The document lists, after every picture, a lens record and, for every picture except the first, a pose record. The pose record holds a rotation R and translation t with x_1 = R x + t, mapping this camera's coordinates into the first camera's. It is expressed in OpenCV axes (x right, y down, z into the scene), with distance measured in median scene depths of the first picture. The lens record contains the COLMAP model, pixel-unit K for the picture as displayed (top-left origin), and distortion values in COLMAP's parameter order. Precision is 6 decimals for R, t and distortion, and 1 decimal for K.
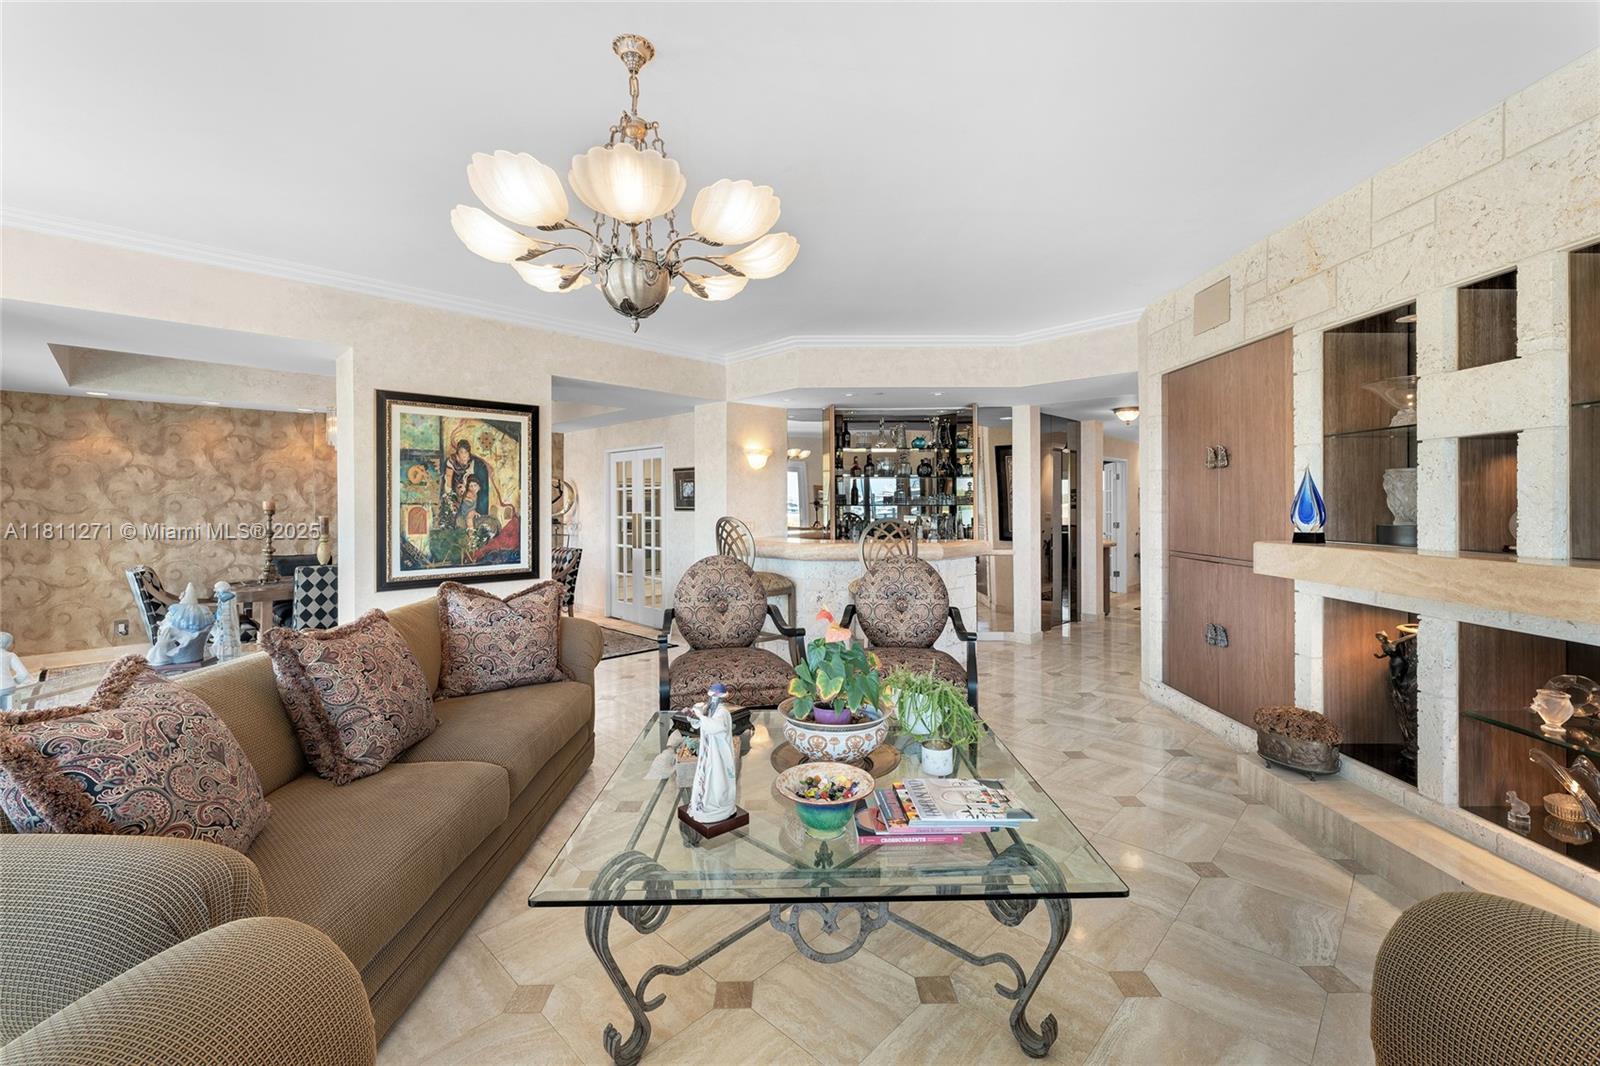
lens RADIAL K [[653.3, 0, 796.9], [0, 653.3, 507.7], [0, 0, 1]] dist [-0.001939, -0.000232]
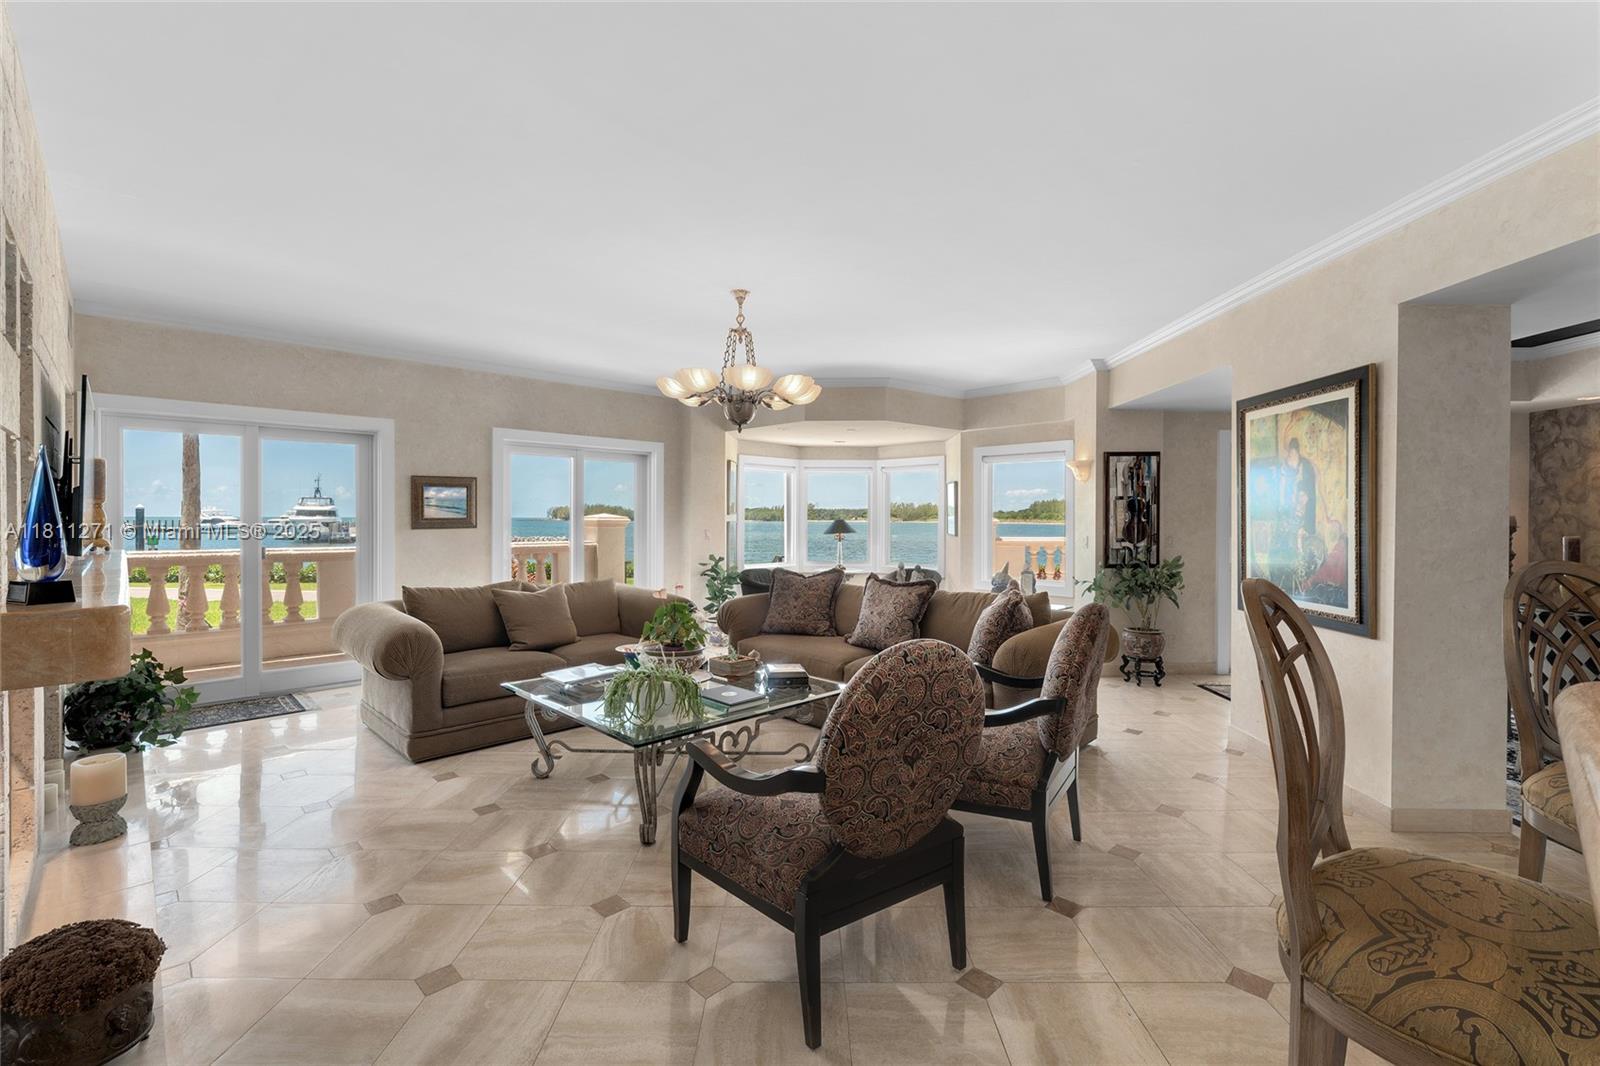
lens RADIAL K [[689.9, 0, 806.4], [0, 689.9, 522.7], [0, 0, 1]] dist [0.000793, 0.000124]
pose [[-0.708797, 0.006326, -0.705384, 0.483848], [-0.005483, 0.999880, 0.014477, -0.010236], [0.705392, 0.014129, -0.708677, 1.146155]]
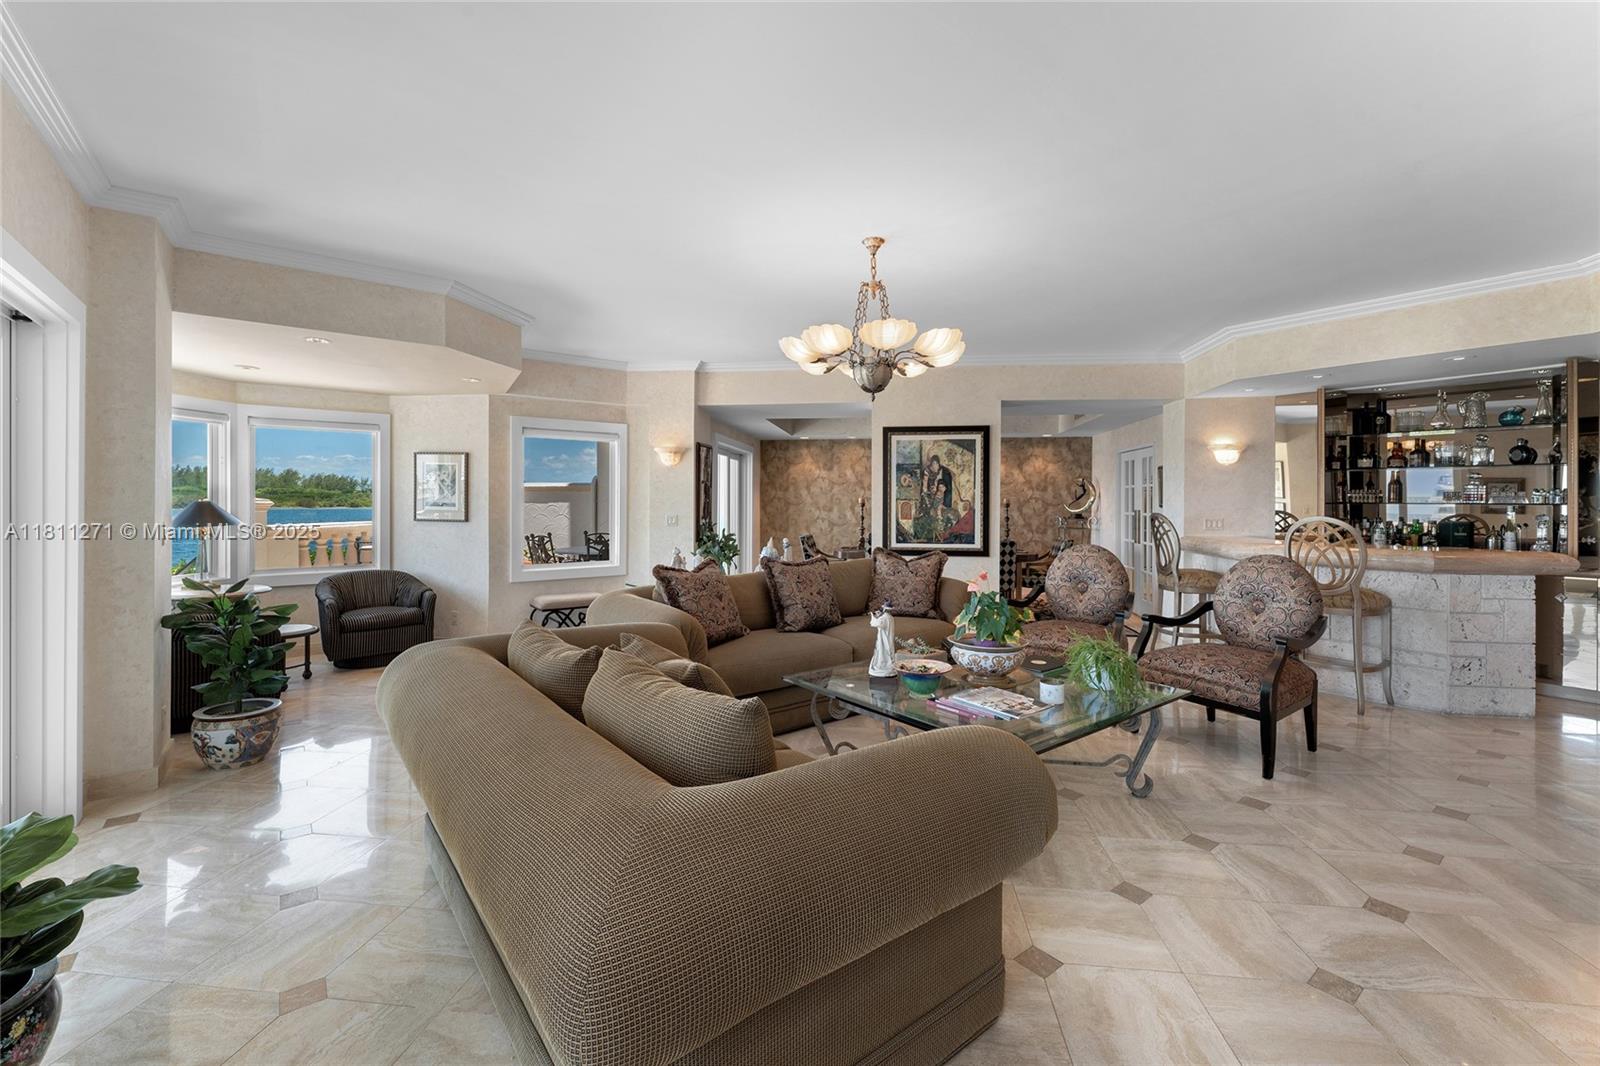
lens RADIAL K [[653.3, 0, 810.0], [0, 653.3, 506.2], [0, 0, 1]] dist [-0.001939, -0.000232]
pose [[0.606344, 0.010144, -0.795138, 0.456061], [-0.008424, 0.999944, 0.006333, 0.001722], [0.795158, 0.002859, 0.606395, -0.090146]]
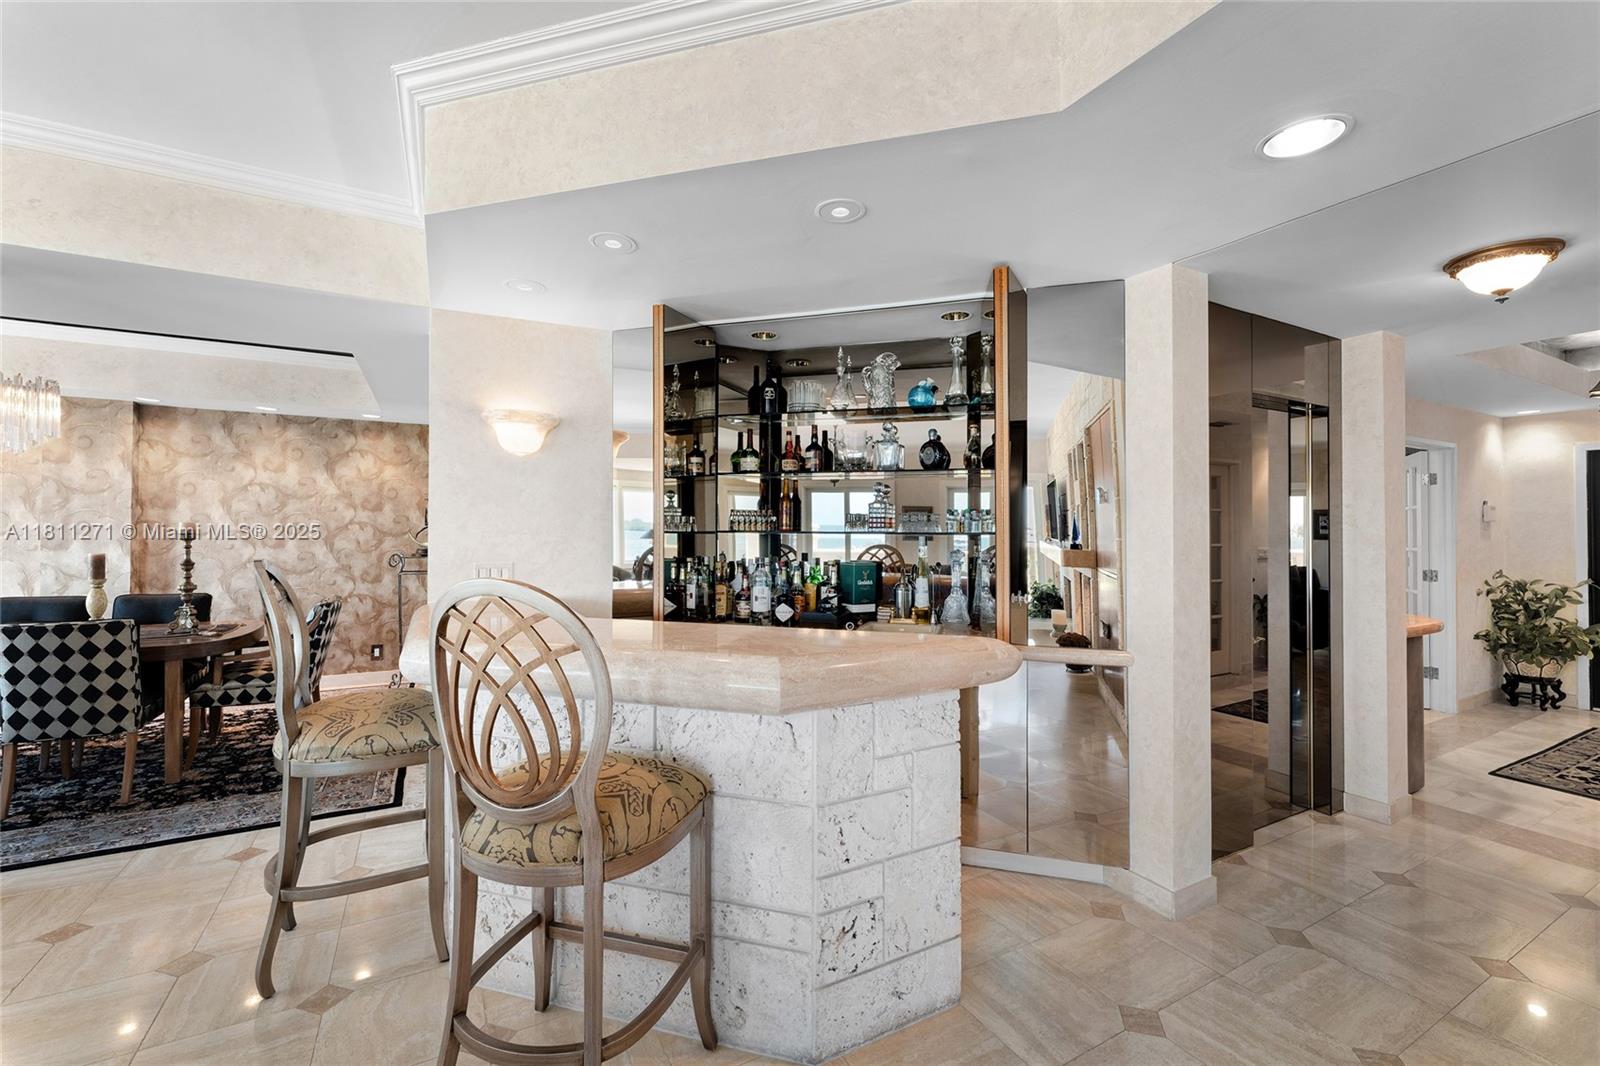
lens RADIAL K [[653.3, 0, 788.1], [0, 653.3, 524.3], [0, 0, 1]] dist [-0.001939, -0.000232]
pose [[0.954902, 0.004903, -0.296880, 0.366875], [-0.009143, 0.999875, -0.012894, -0.005392], [0.296779, 0.015027, 0.954828, 0.827667]]
